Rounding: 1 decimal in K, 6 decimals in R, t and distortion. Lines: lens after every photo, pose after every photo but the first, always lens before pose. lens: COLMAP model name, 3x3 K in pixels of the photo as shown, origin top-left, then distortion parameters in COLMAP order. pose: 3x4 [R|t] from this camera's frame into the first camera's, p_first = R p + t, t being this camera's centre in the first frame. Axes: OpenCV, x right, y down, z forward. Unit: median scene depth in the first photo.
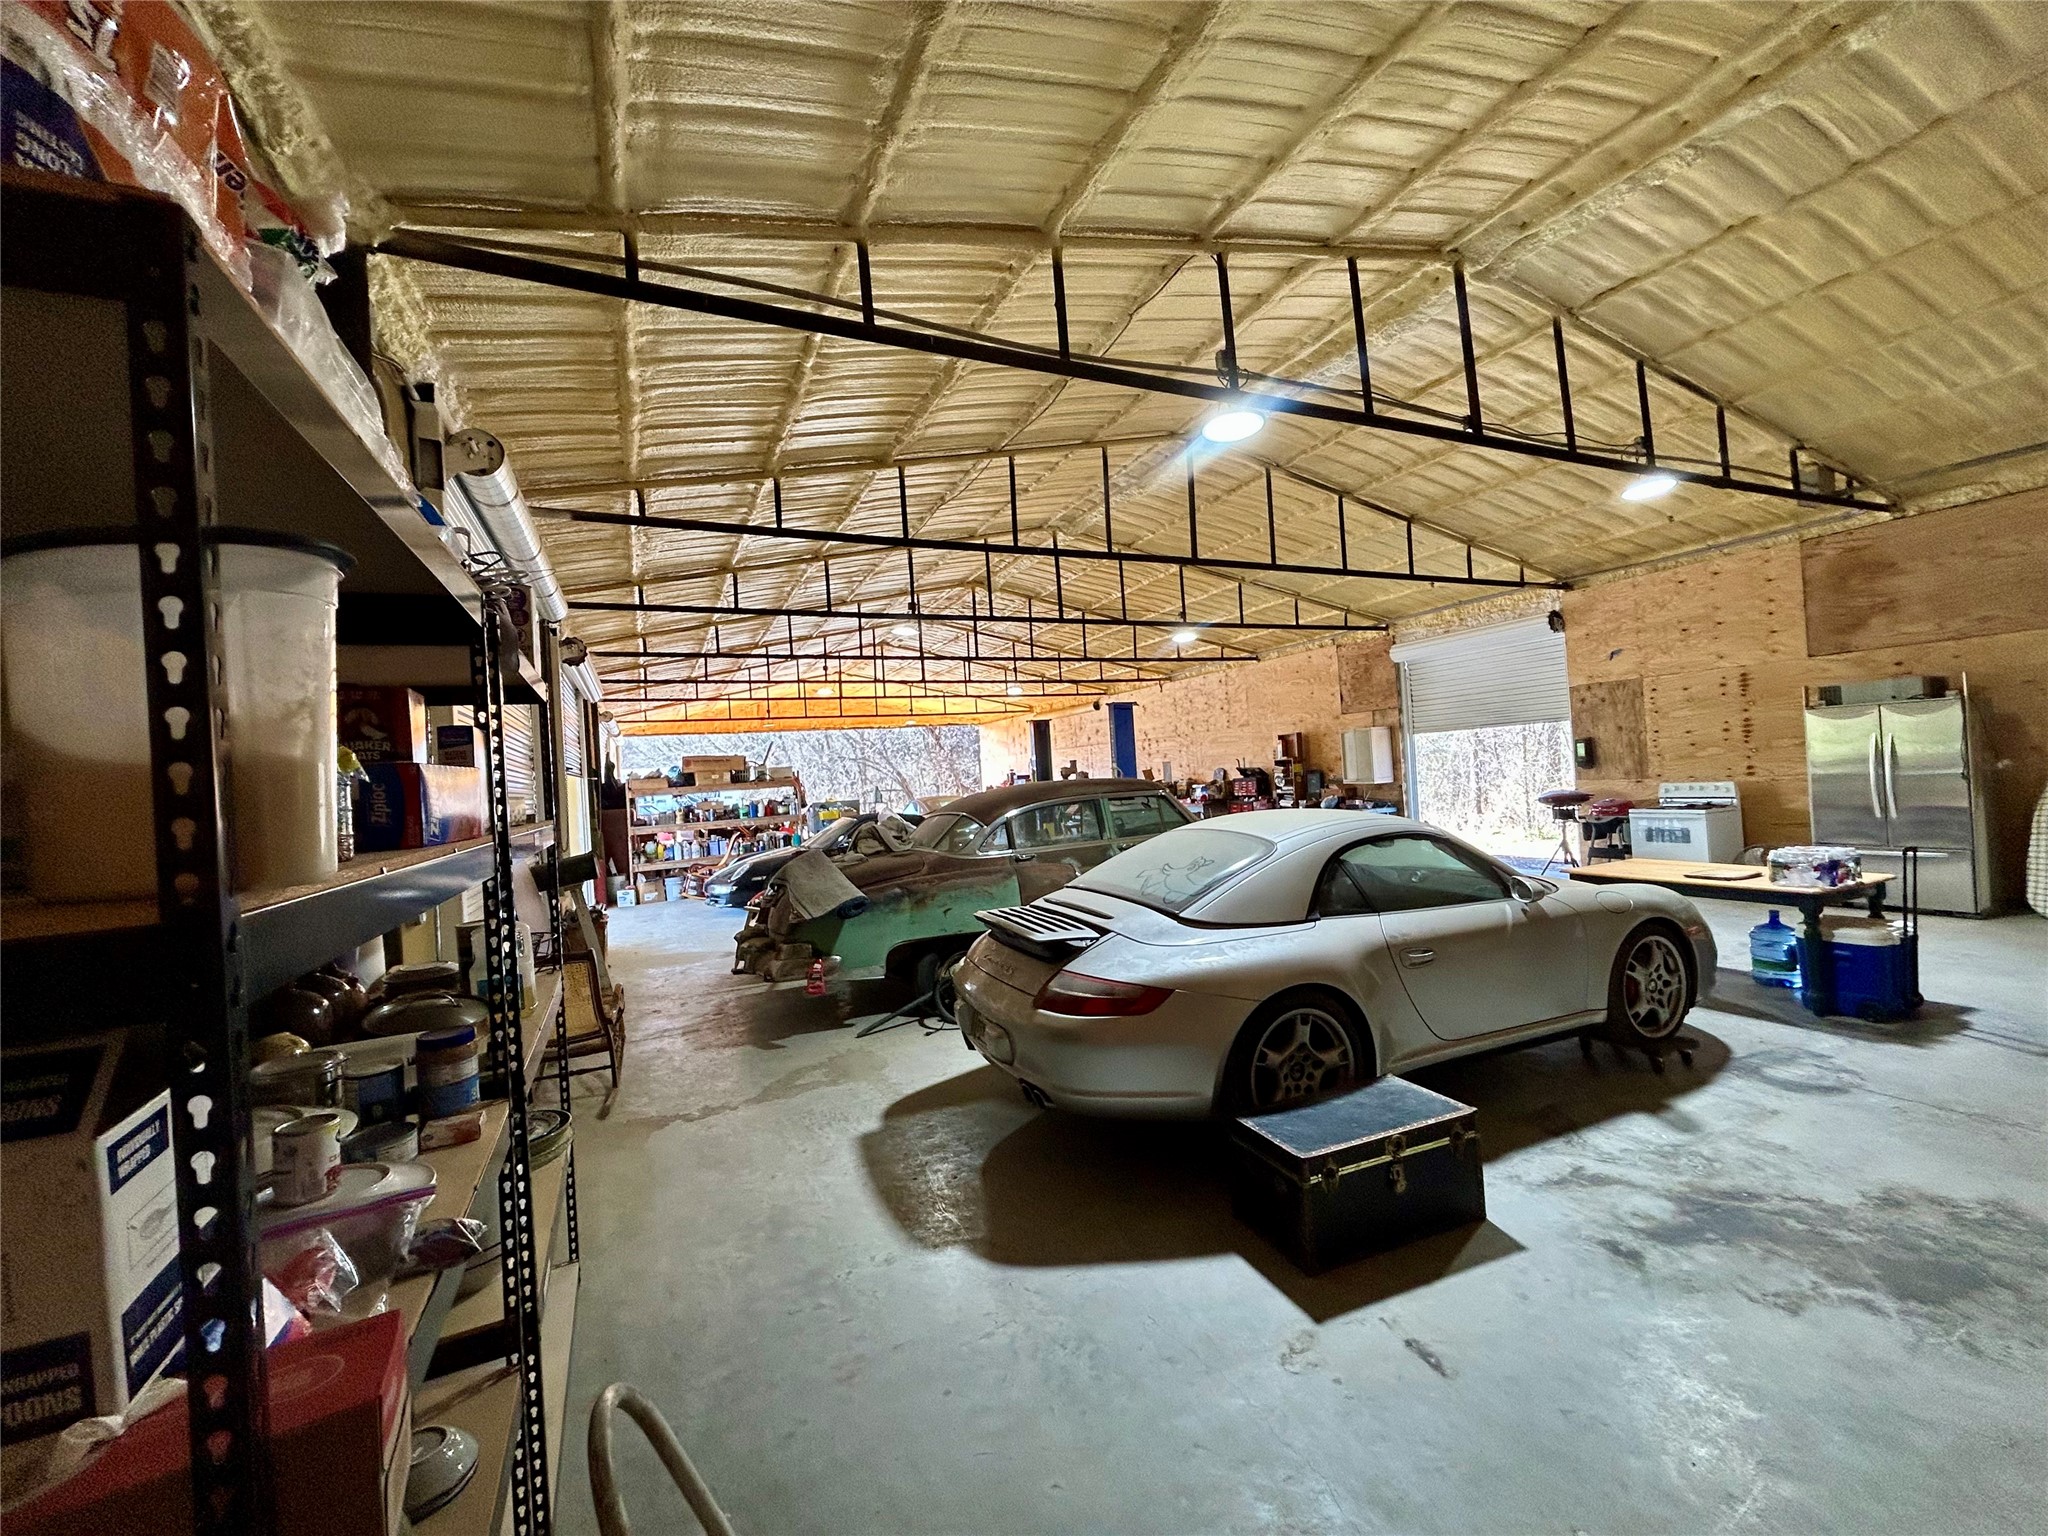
lens RADIAL K [[832.1, 0, 1010.0], [0, 832.1, 760.4], [0, 0, 1]] dist [-0.002700, -0.000381]
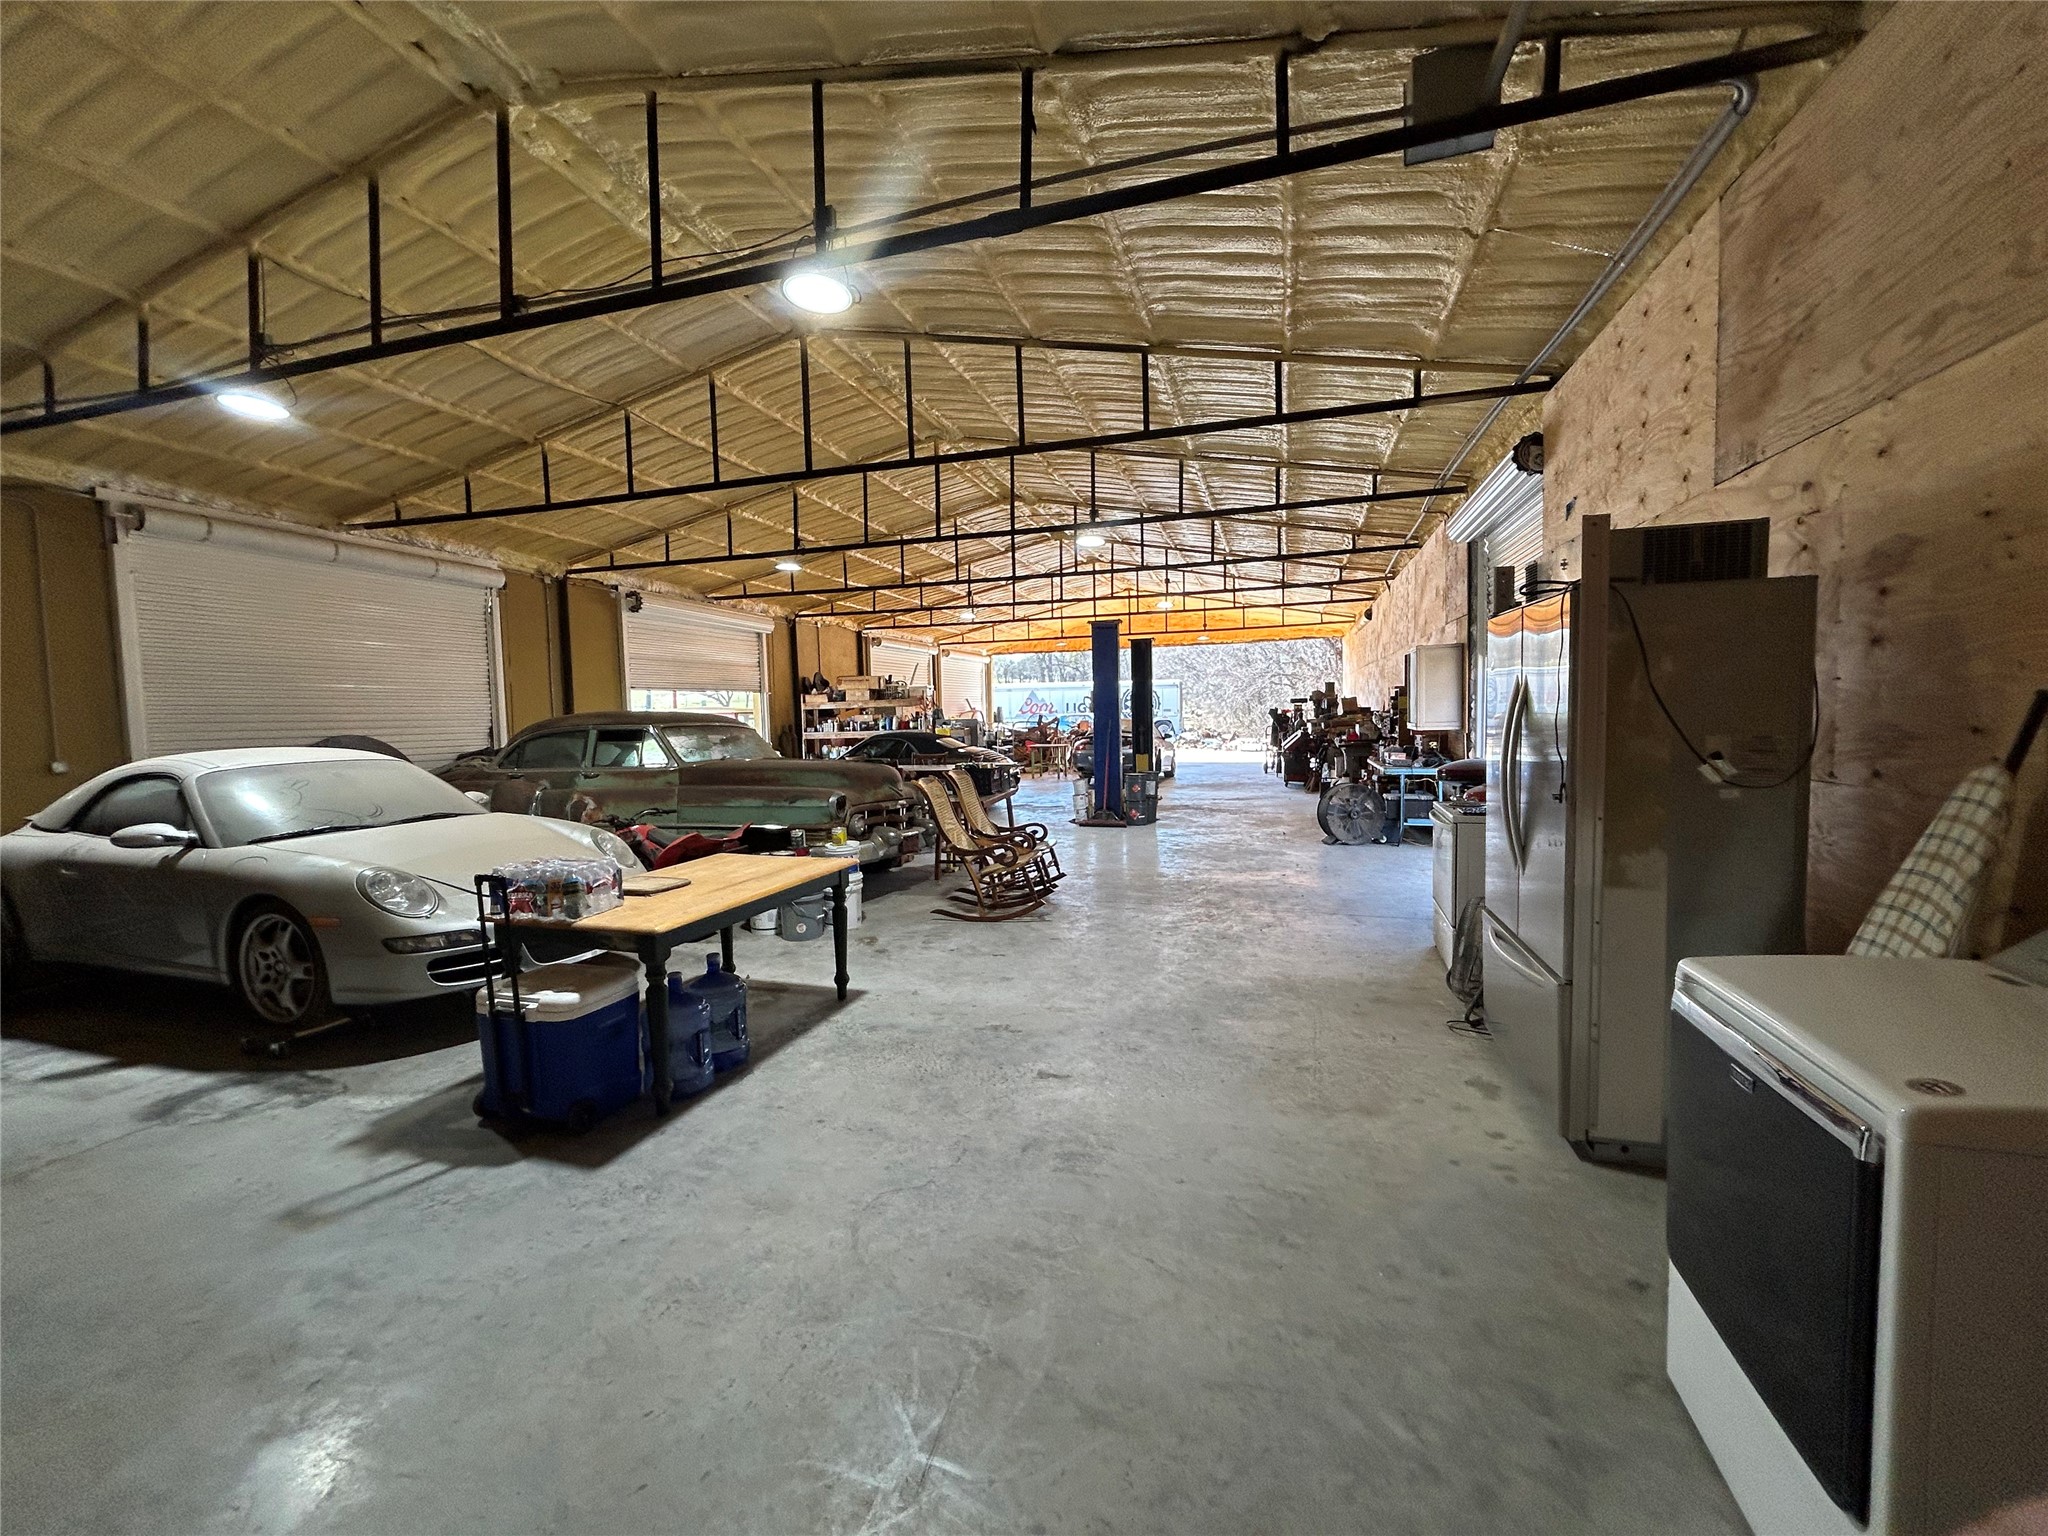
lens RADIAL K [[832.1, 0, 1017.5], [0, 832.1, 771.6], [0, 0, 1]] dist [-0.002700, -0.000381]
pose [[0.751831, 0.084864, -0.653871, 1.873325], [-0.004023, 0.992254, 0.124157, -0.060251], [0.659343, -0.090715, 0.746349, 0.830082]]
